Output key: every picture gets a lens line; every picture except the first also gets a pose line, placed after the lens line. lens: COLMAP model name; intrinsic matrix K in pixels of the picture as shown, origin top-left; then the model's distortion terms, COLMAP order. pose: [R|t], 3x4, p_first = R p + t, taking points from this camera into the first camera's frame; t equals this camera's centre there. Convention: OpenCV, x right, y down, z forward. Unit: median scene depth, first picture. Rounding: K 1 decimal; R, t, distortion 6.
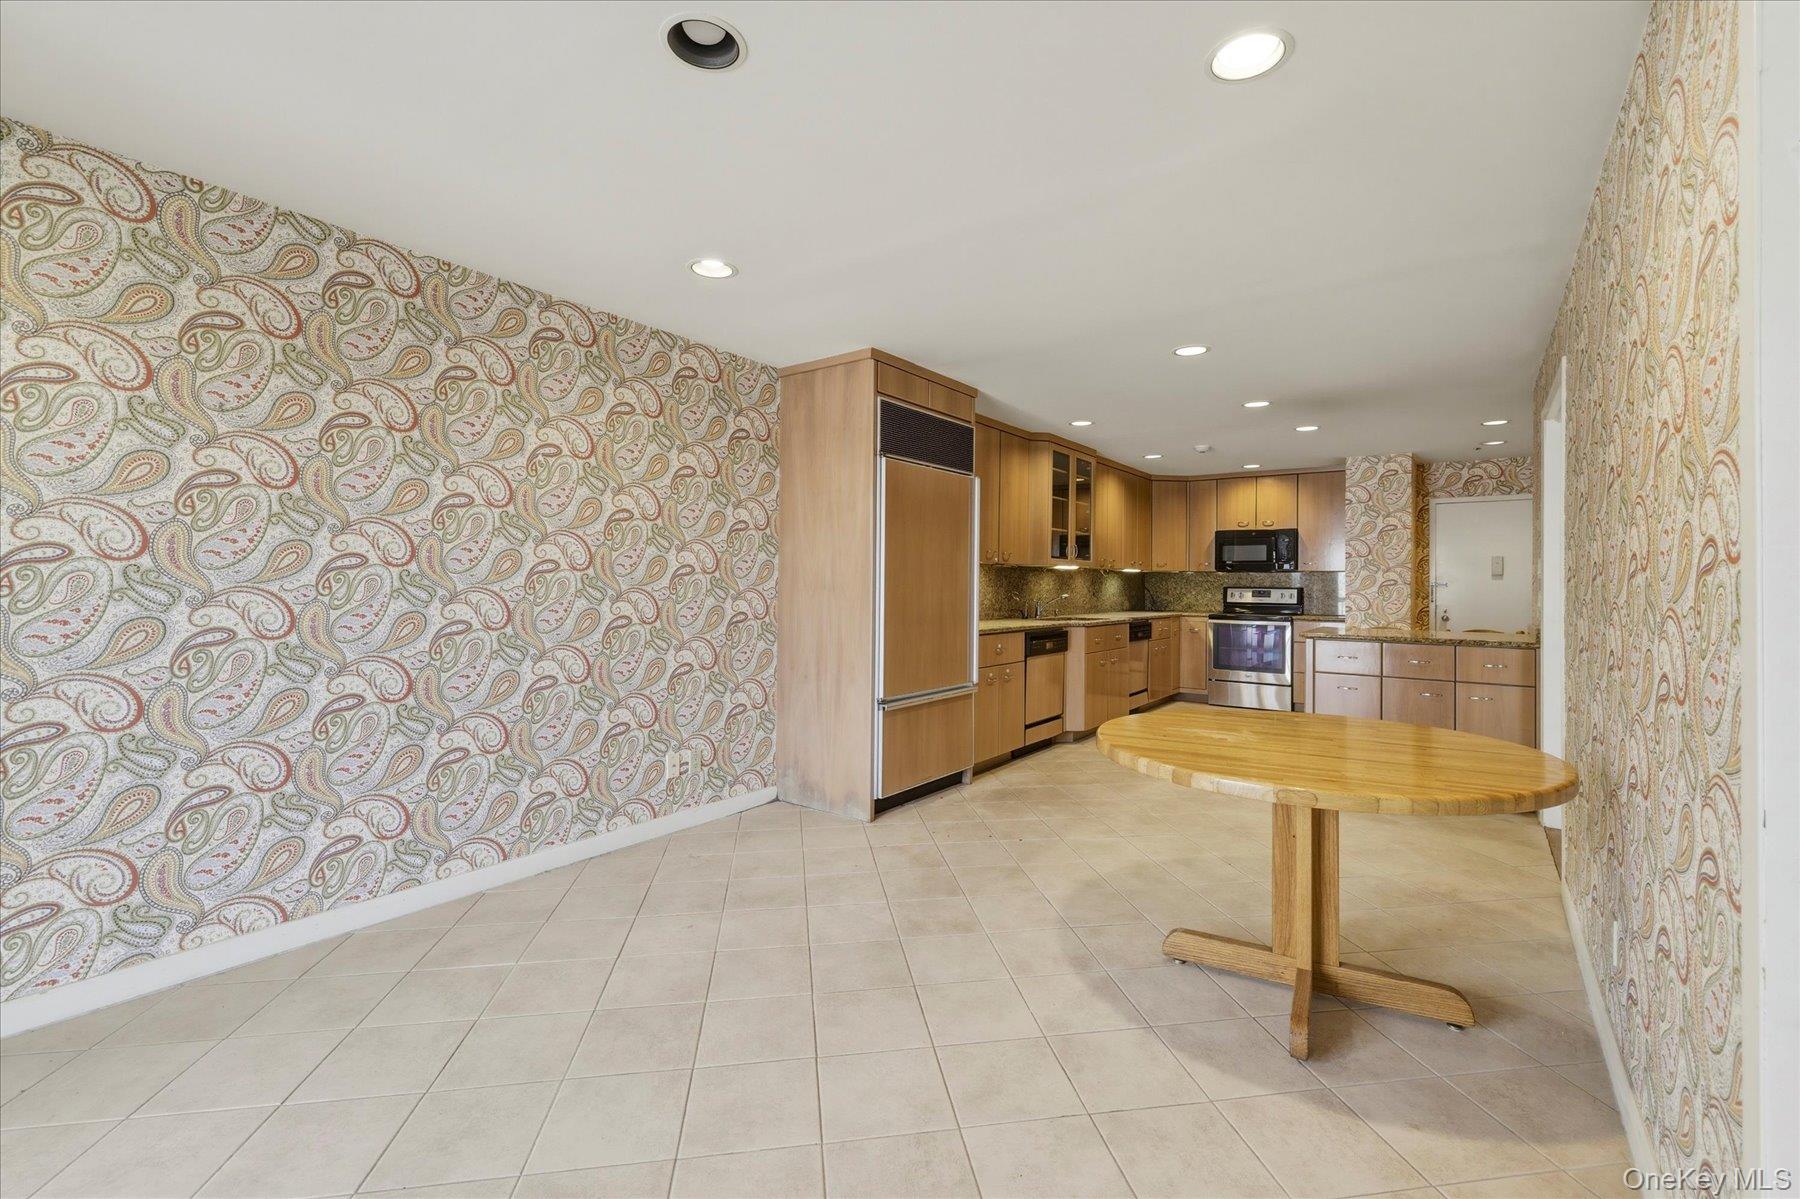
lens RADIAL K [[742.8, 0, 911.1], [0, 742.8, 583.7], [0, 0, 1]] dist [0.001424, -0.000120]
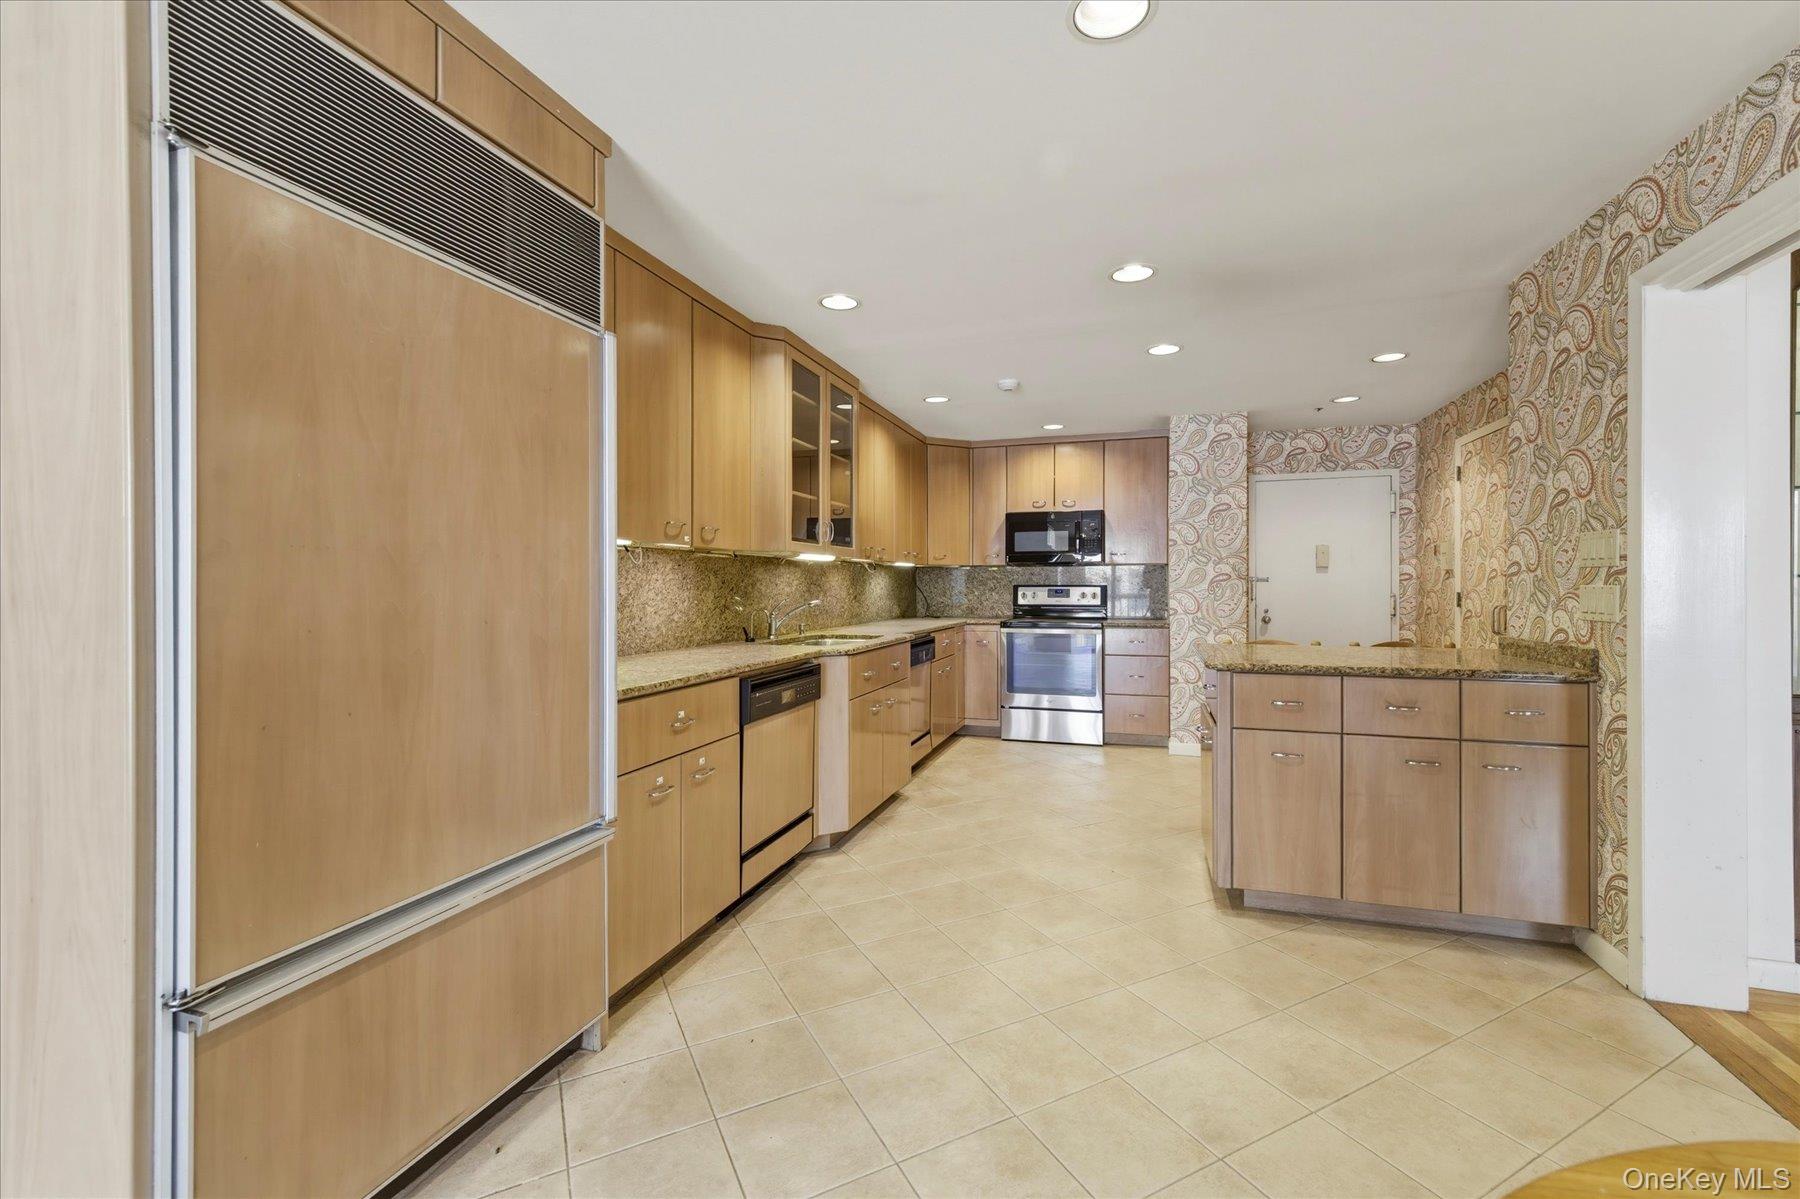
lens RADIAL K [[742.8, 0, 911.1], [0, 742.8, 583.7], [0, 0, 1]] dist [0.001424, -0.000120]
pose [[0.944311, -0.011234, 0.328863, 0.071838], [0.011276, 0.999935, 0.001780, 0.000304], [-0.328862, 0.002027, 0.944376, 0.351267]]
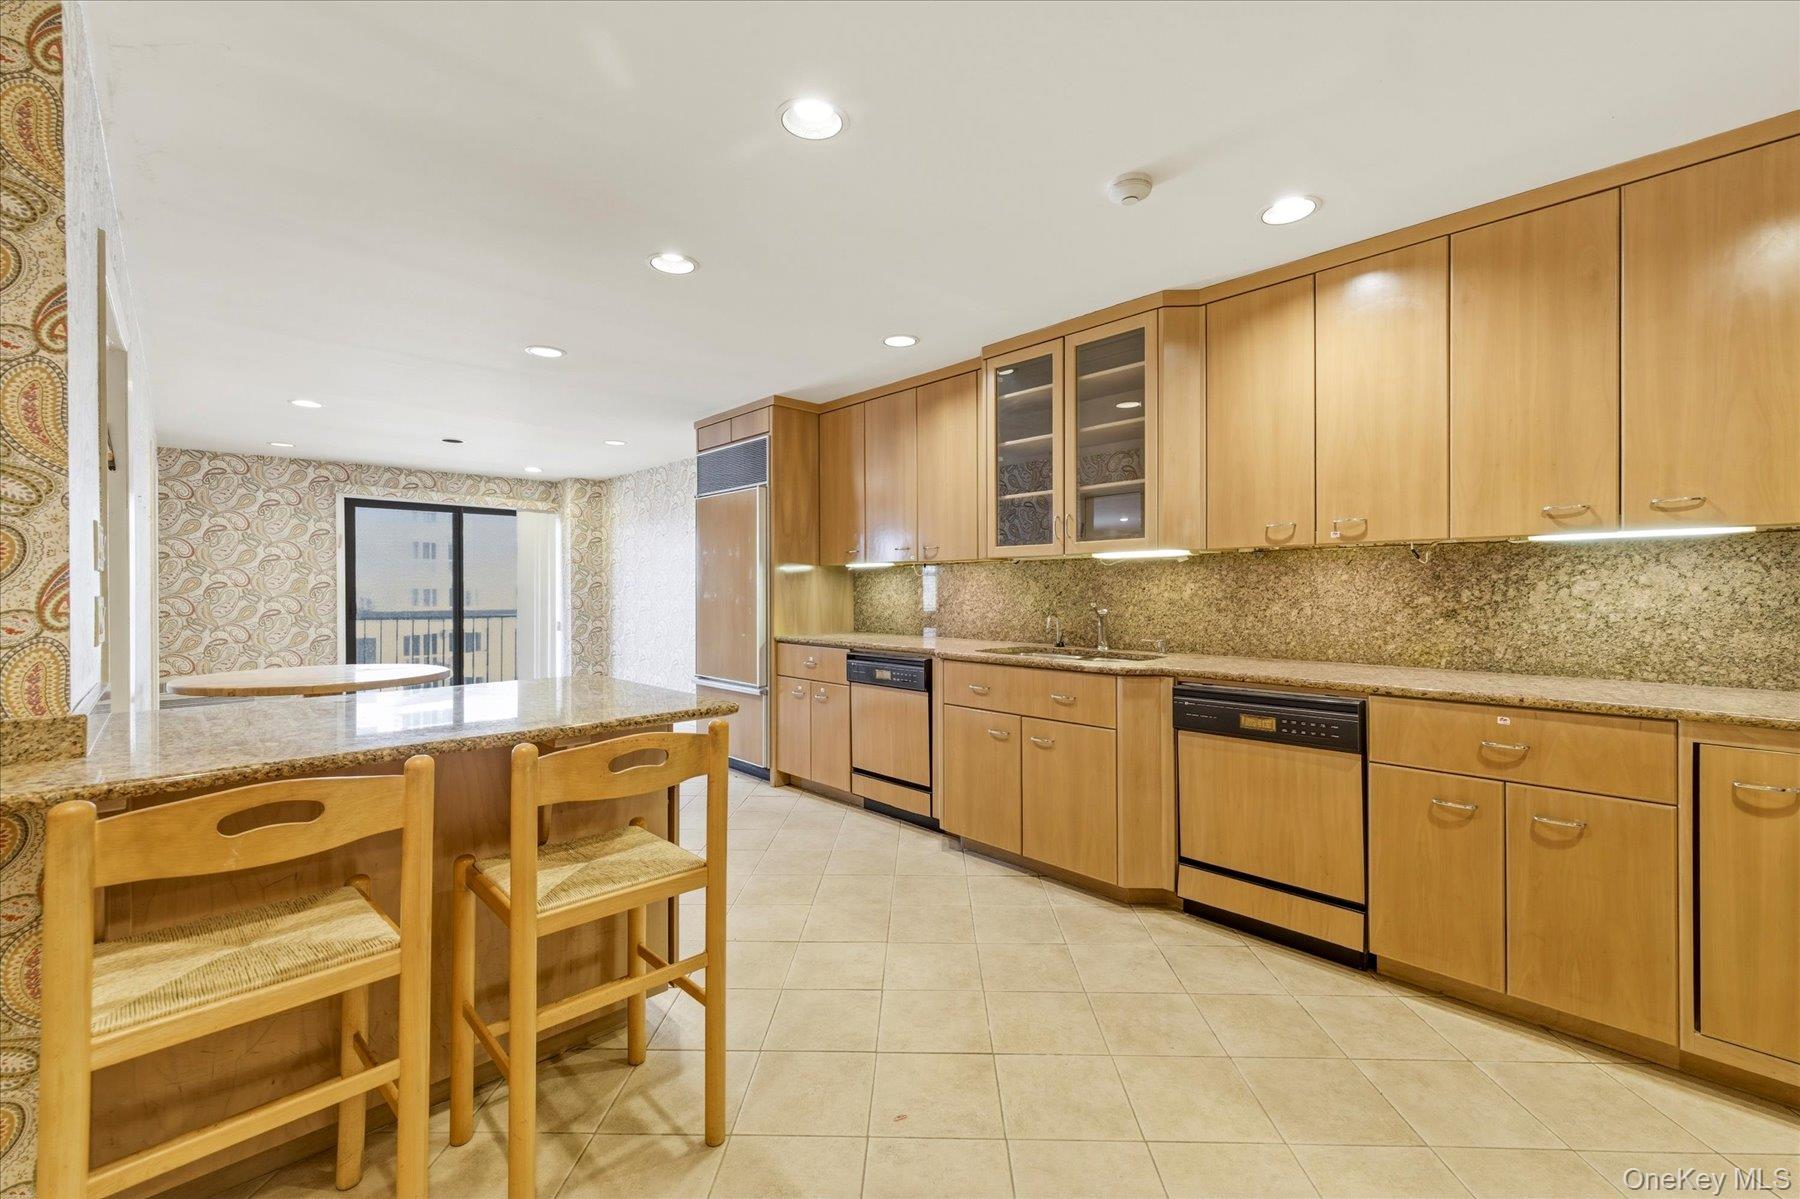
lens RADIAL K [[742.8, 0, 911.1], [0, 742.8, 583.7], [0, 0, 1]] dist [0.001424, -0.000120]
pose [[-0.152992, -0.018152, -0.988061, 0.689380], [-0.000835, 0.999833, -0.018239, 0.006703], [0.988227, -0.001965, -0.152981, 0.879806]]
